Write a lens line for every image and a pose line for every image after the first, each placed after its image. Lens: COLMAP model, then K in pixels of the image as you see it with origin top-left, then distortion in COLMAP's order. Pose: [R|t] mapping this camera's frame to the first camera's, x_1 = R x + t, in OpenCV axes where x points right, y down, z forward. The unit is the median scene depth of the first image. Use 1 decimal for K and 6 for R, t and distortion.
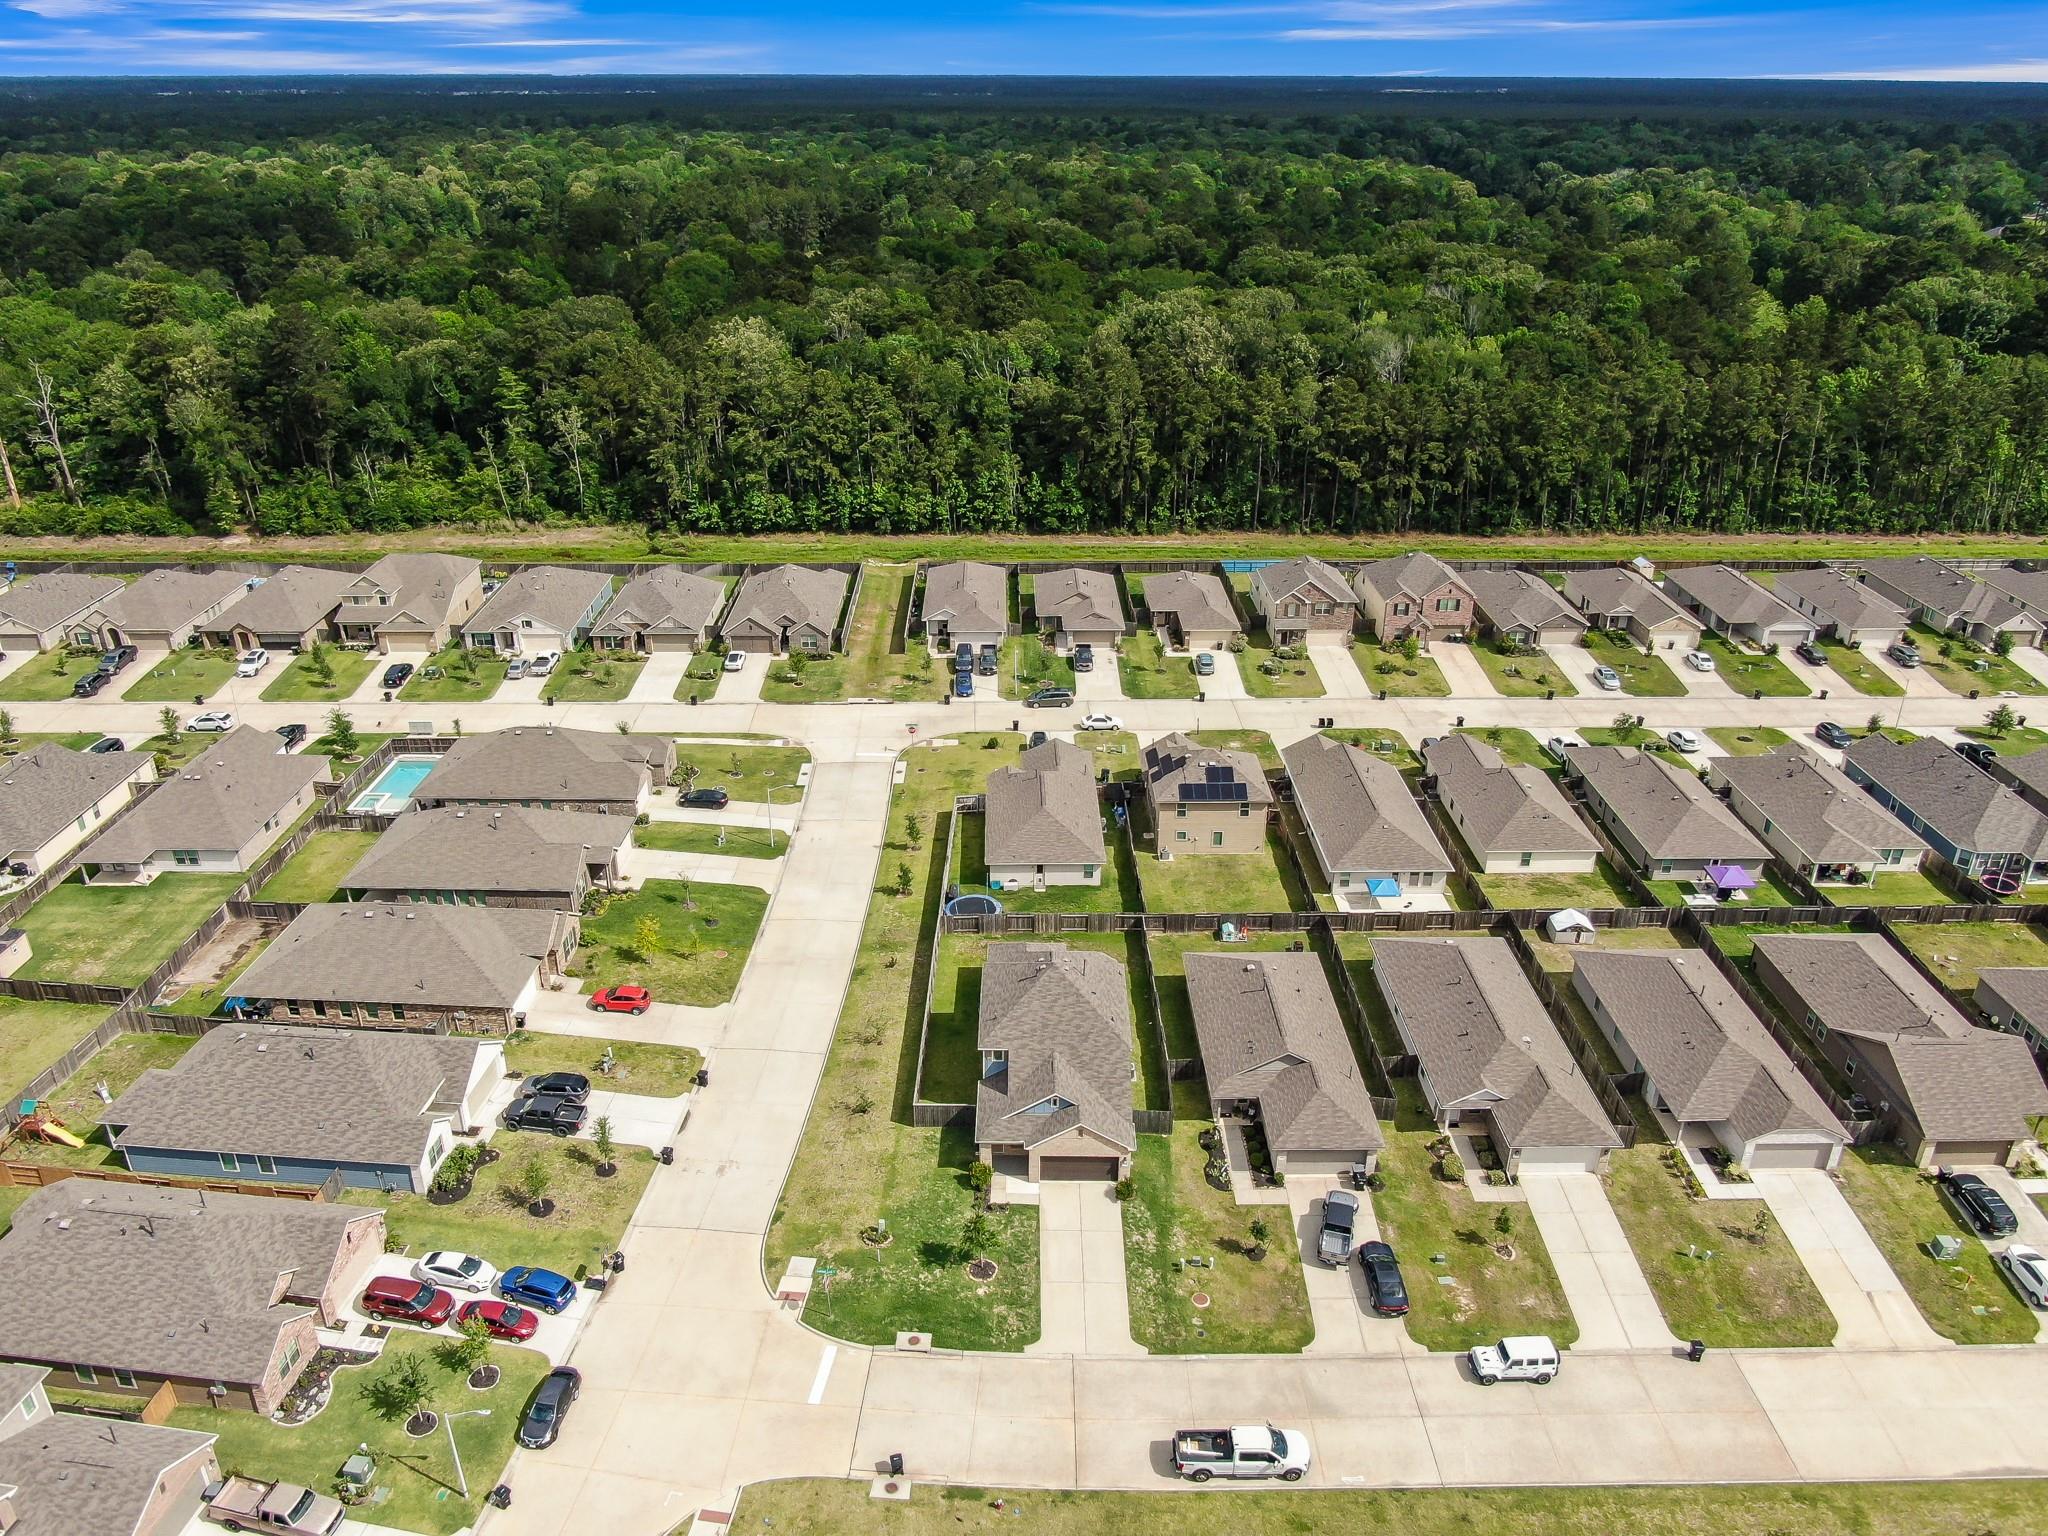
lens RADIAL K [[1476.2, 0, 1024.0], [0, 1476.2, 768.0], [0, 0, 1]] dist [-0.019659, 0.010020]
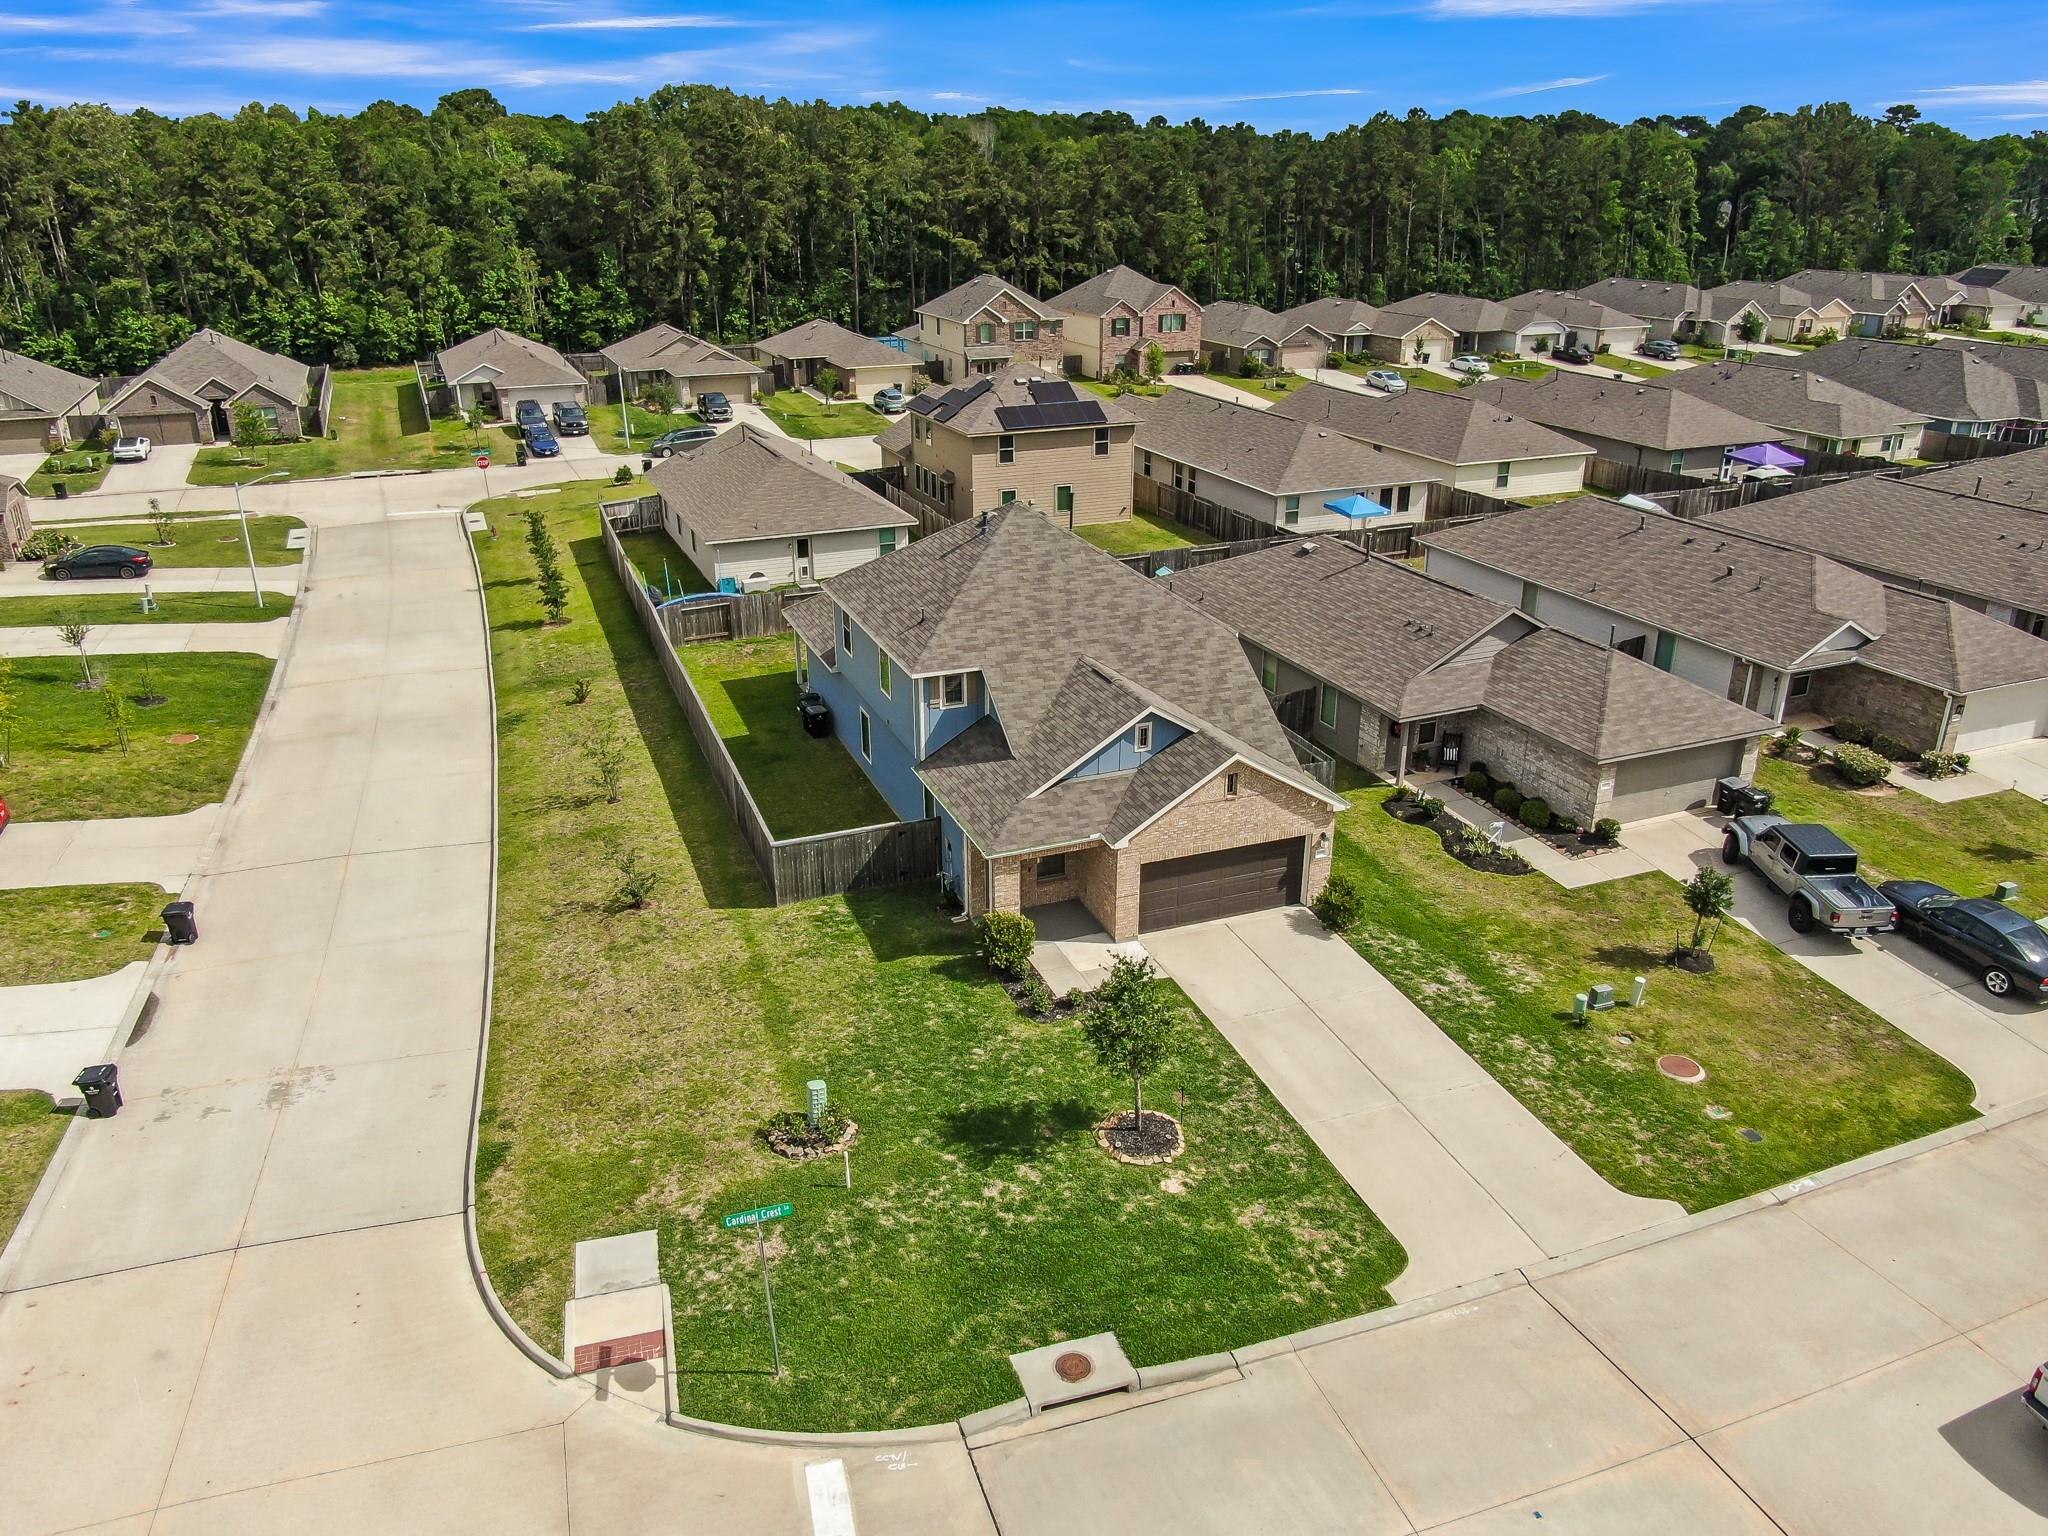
lens RADIAL K [[1476.2, 0, 1024.0], [0, 1476.2, 768.0], [0, 0, 1]] dist [-0.019659, 0.010020]
pose [[0.928927, -0.145859, 0.340324, -0.132553], [0.163880, 0.986172, -0.024652, 0.208478], [-0.332022, 0.078672, 0.939985, 0.540530]]
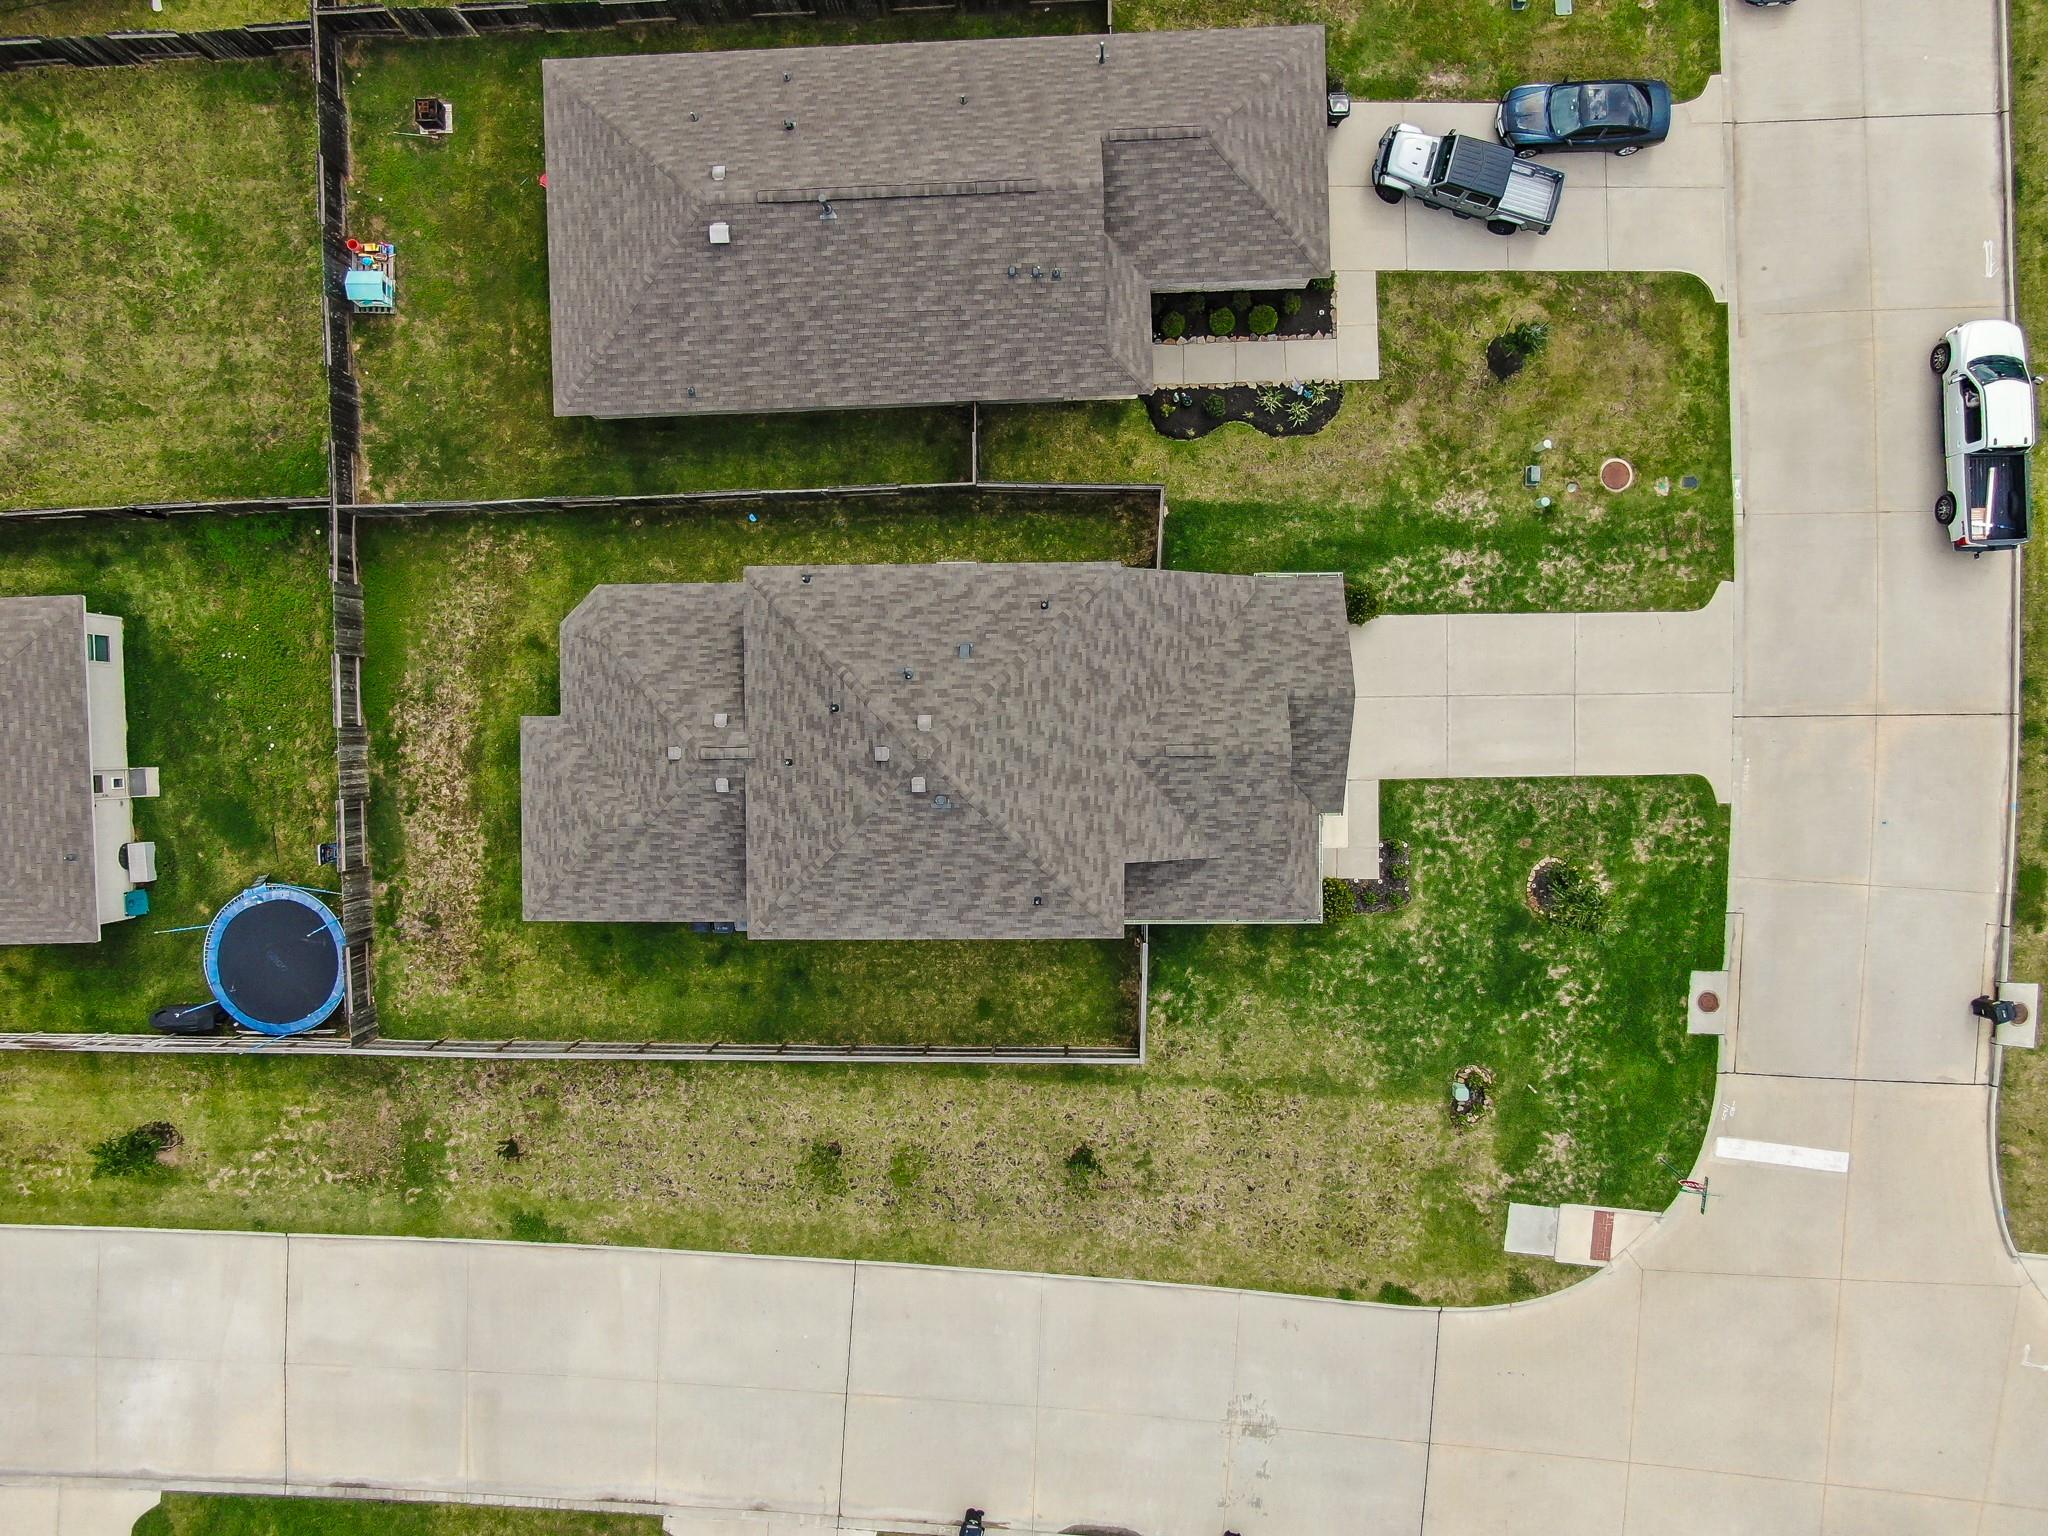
lens RADIAL K [[1476.2, 0, 1024.0], [0, 1476.2, 768.0], [0, 0, 1]] dist [-0.019659, 0.010020]
pose [[-0.015047, -0.999605, -0.023719, 0.023743], [0.456766, -0.027974, 0.889147, -0.169424], [-0.889460, 0.002545, 0.457007, 0.752703]]
